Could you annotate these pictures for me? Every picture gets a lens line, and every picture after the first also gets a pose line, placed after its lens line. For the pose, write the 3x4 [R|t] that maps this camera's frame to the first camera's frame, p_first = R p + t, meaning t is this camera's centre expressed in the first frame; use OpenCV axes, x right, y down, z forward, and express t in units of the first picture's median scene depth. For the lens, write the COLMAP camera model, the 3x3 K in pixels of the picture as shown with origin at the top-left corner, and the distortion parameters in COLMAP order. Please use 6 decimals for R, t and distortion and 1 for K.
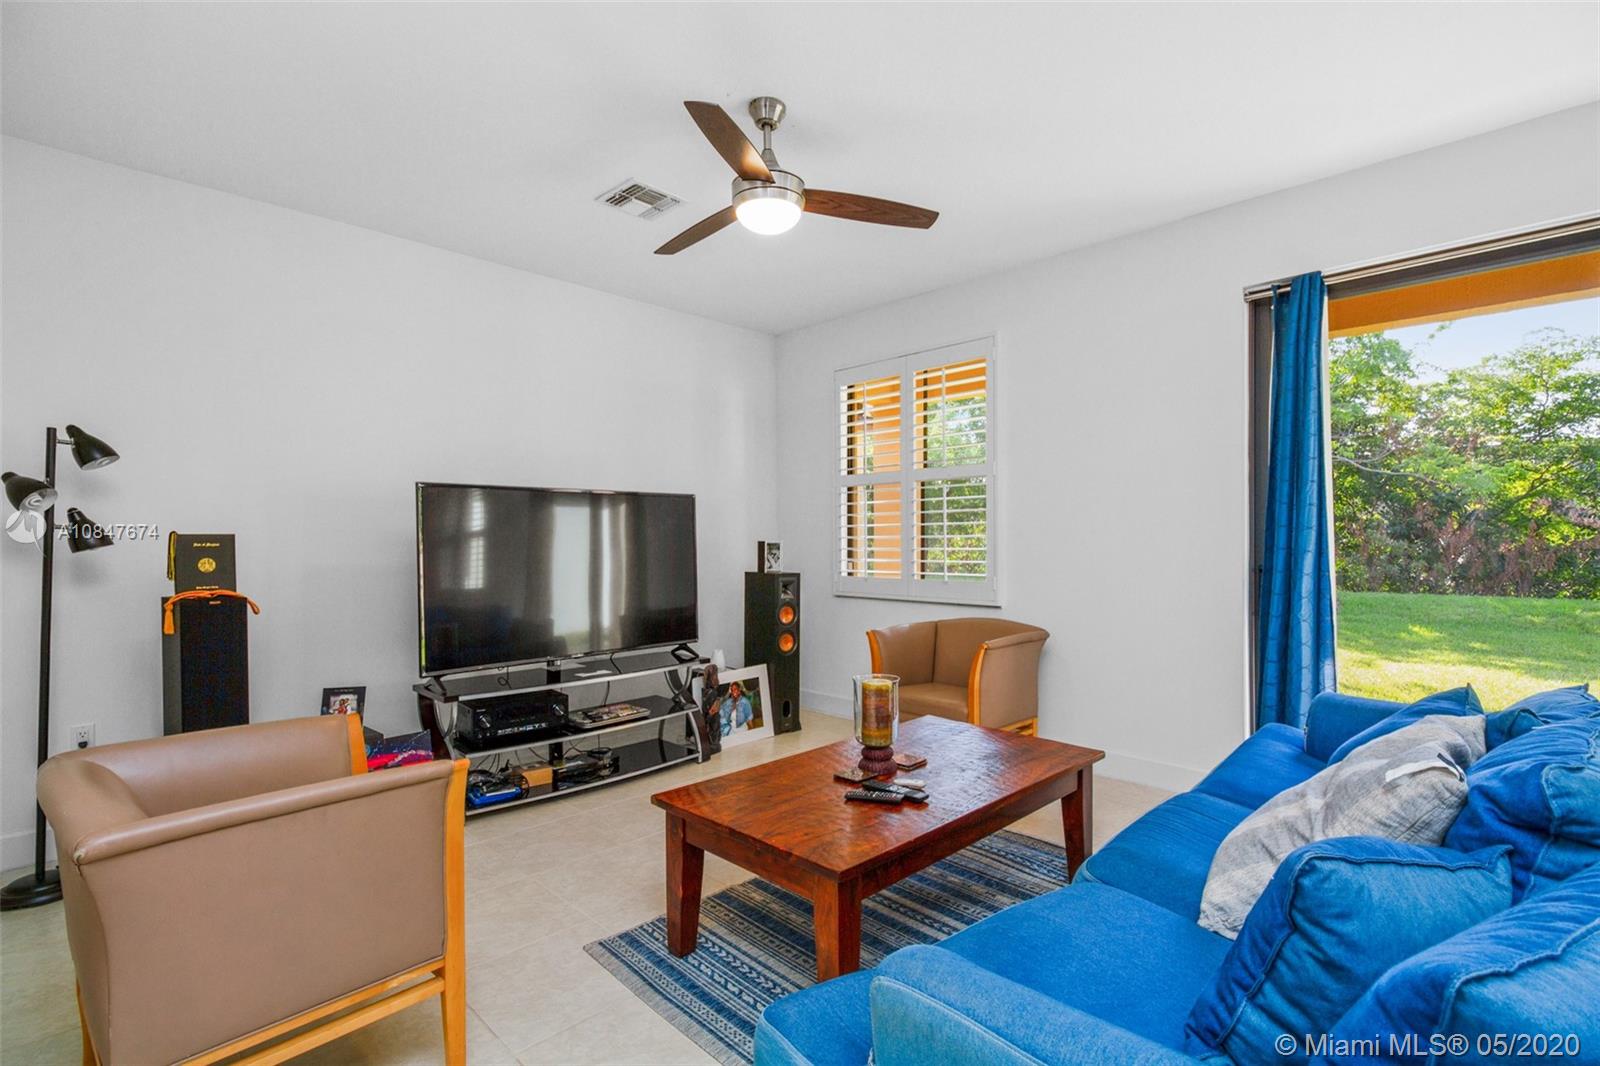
lens RADIAL K [[769.7, 0, 791.7], [0, 769.7, 538.8], [0, 0, 1]] dist [-0.004540, 0.001434]
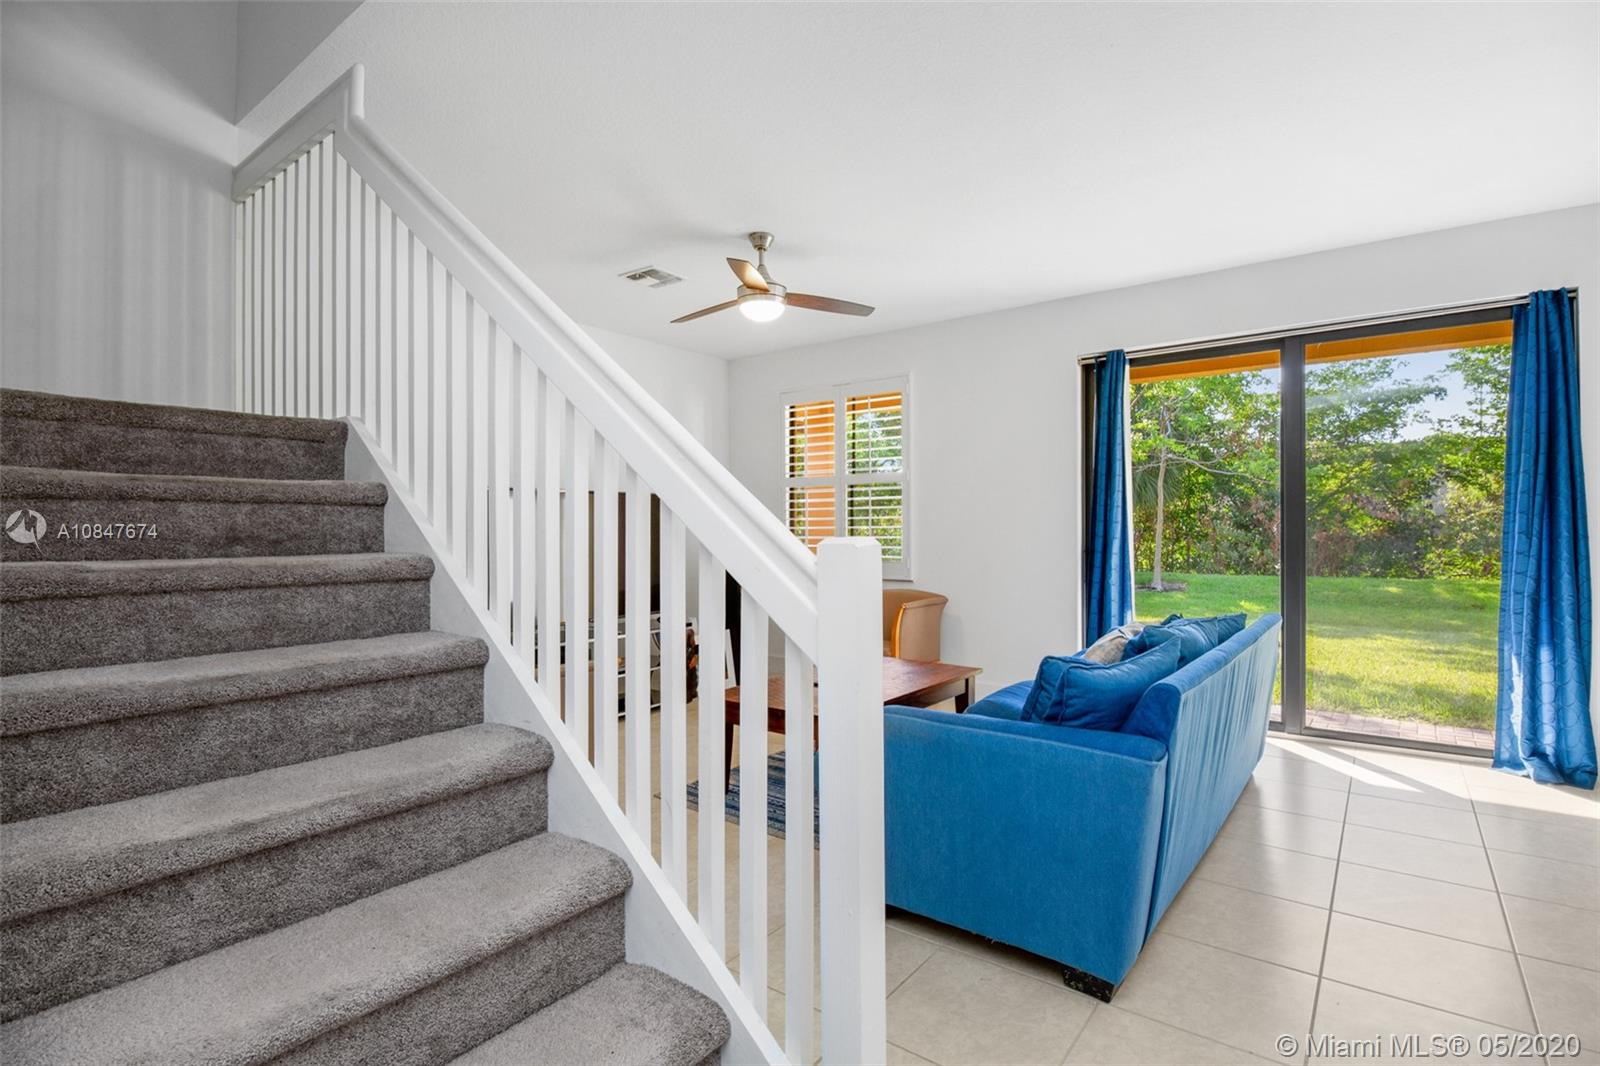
lens RADIAL K [[769.7, 0, 804.9], [0, 769.7, 530.1], [0, 0, 1]] dist [-0.004540, 0.001434]
pose [[0.990490, -0.002441, 0.137563, -0.111707], [0.002338, 0.999997, 0.000912, -0.001300], [-0.137565, -0.000581, 0.990493, -0.341293]]
